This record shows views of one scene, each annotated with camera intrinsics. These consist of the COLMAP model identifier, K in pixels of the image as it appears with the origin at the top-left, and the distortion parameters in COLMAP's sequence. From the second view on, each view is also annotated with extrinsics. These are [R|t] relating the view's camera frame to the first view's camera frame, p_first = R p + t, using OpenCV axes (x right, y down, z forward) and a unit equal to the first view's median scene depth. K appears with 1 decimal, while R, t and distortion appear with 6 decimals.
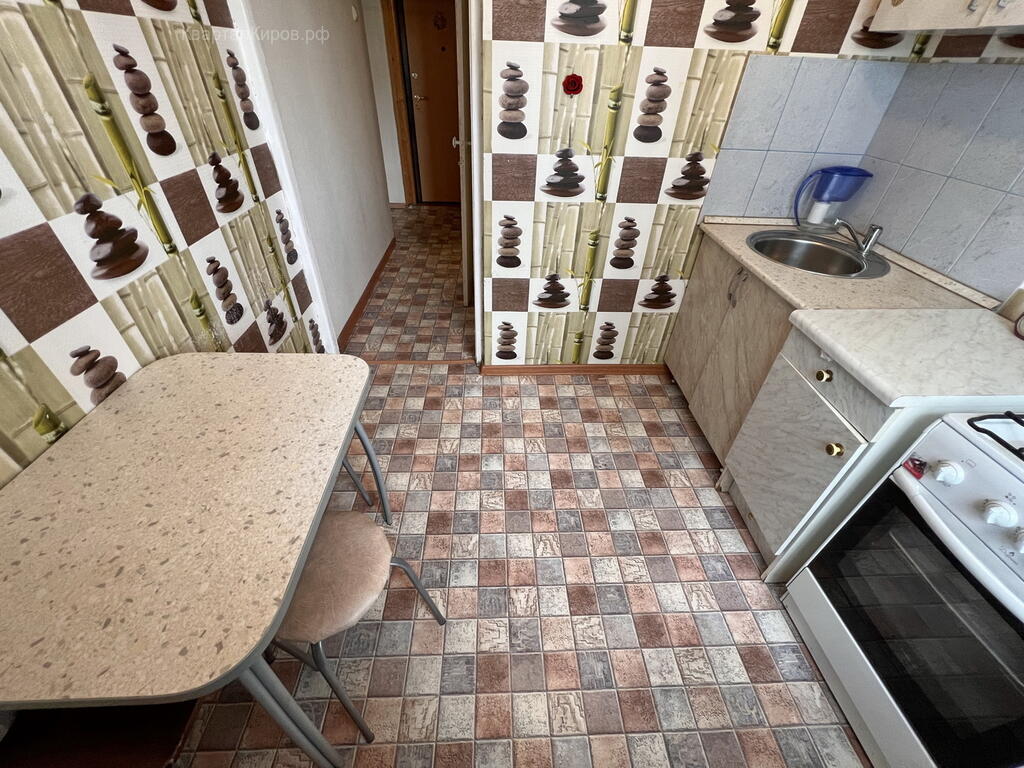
lens RADIAL K [[411.5, 0, 510.9], [0, 411.5, 385.2], [0, 0, 1]] dist [-0.001902, 0.000836]
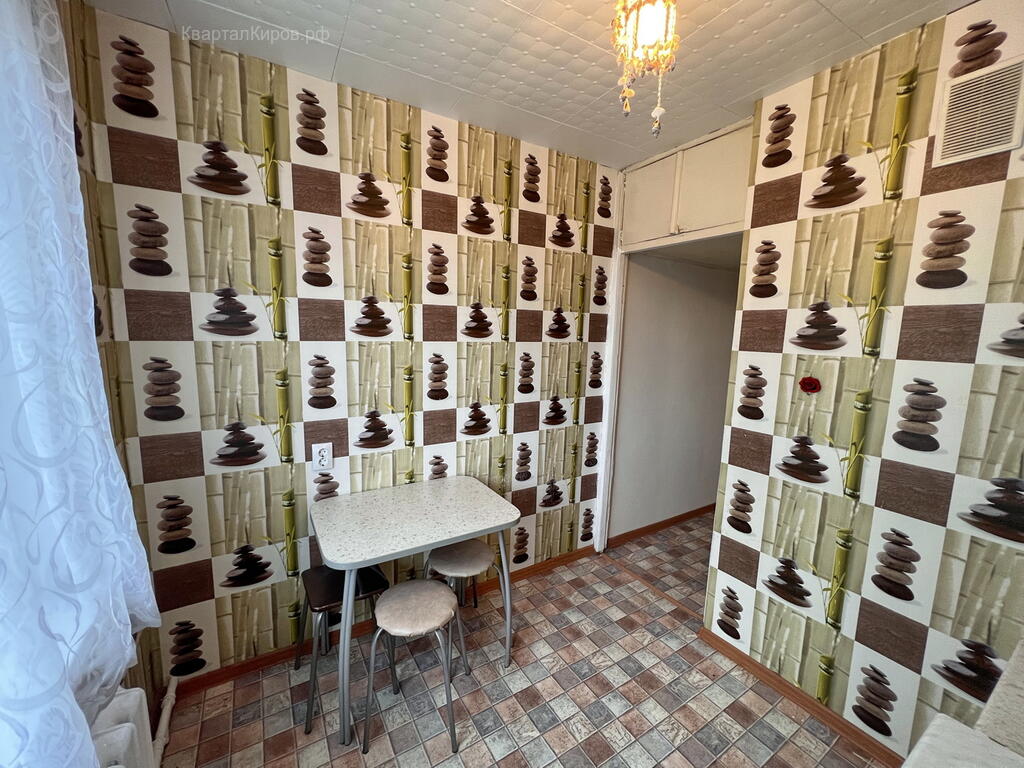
lens RADIAL K [[411.5, 0, 510.9], [0, 411.5, 385.2], [0, 0, 1]] dist [-0.001902, 0.000836]
pose [[0.493423, 0.097292, -0.864331, 0.618047], [-0.543397, 0.810410, -0.218988, -0.067983], [0.679157, 0.577729, 0.452743, -0.007497]]
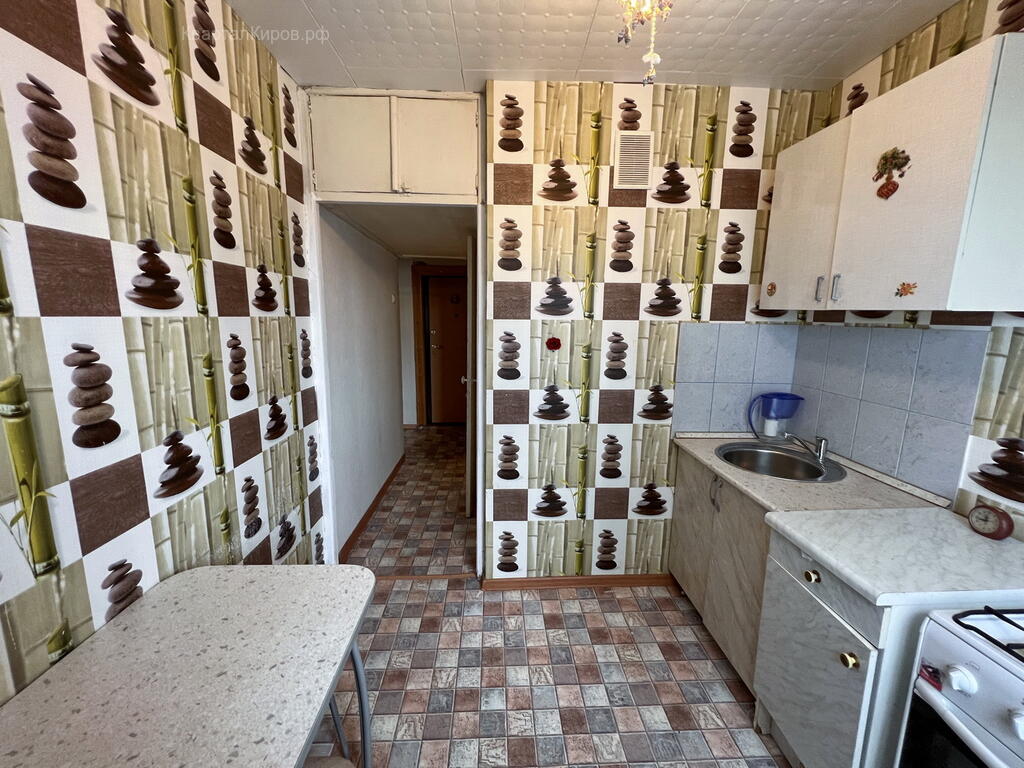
lens RADIAL K [[411.5, 0, 510.9], [0, 411.5, 385.2], [0, 0, 1]] dist [-0.001902, 0.000836]
pose [[0.999758, -0.021966, 0.000723, 0.007219], [0.019612, 0.876790, -0.480473, 0.024707], [0.009920, 0.480371, 0.877009, -0.098996]]
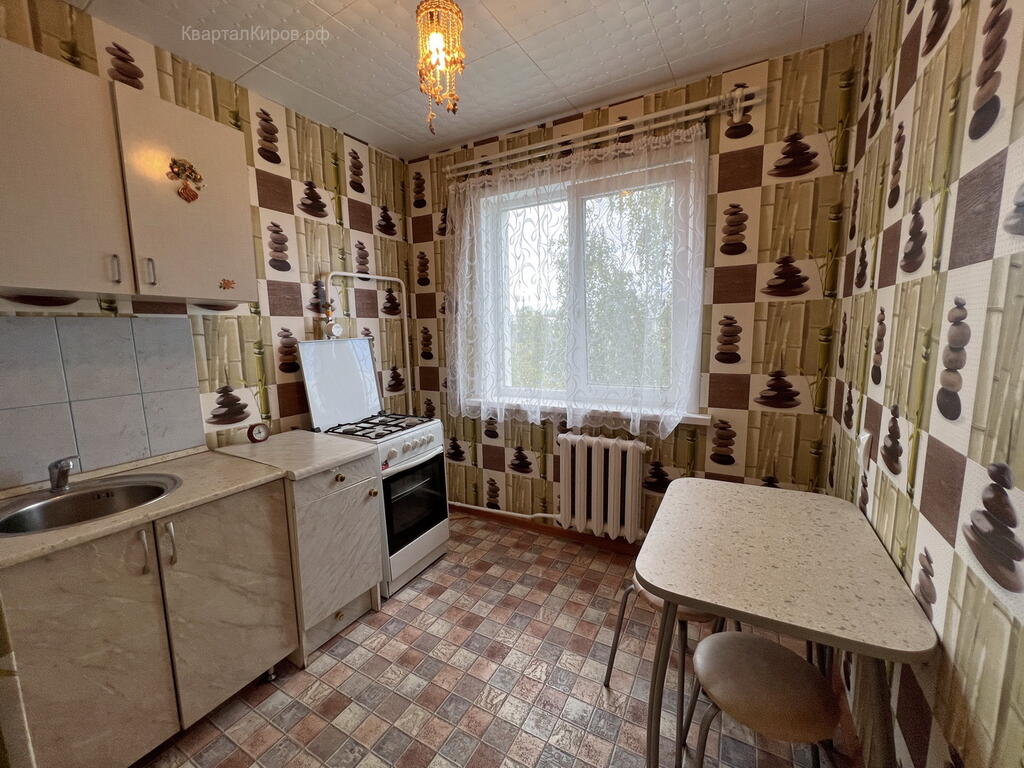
lens RADIAL K [[408.7, 0, 510.6], [0, 408.7, 384.3], [0, 0, 1]] dist [0.000329, -0.000211]
pose [[-0.849862, -0.082798, 0.520460, -0.367001], [0.323607, 0.697477, 0.639378, -0.691332], [-0.415948, 0.711807, -0.565966, 0.893496]]
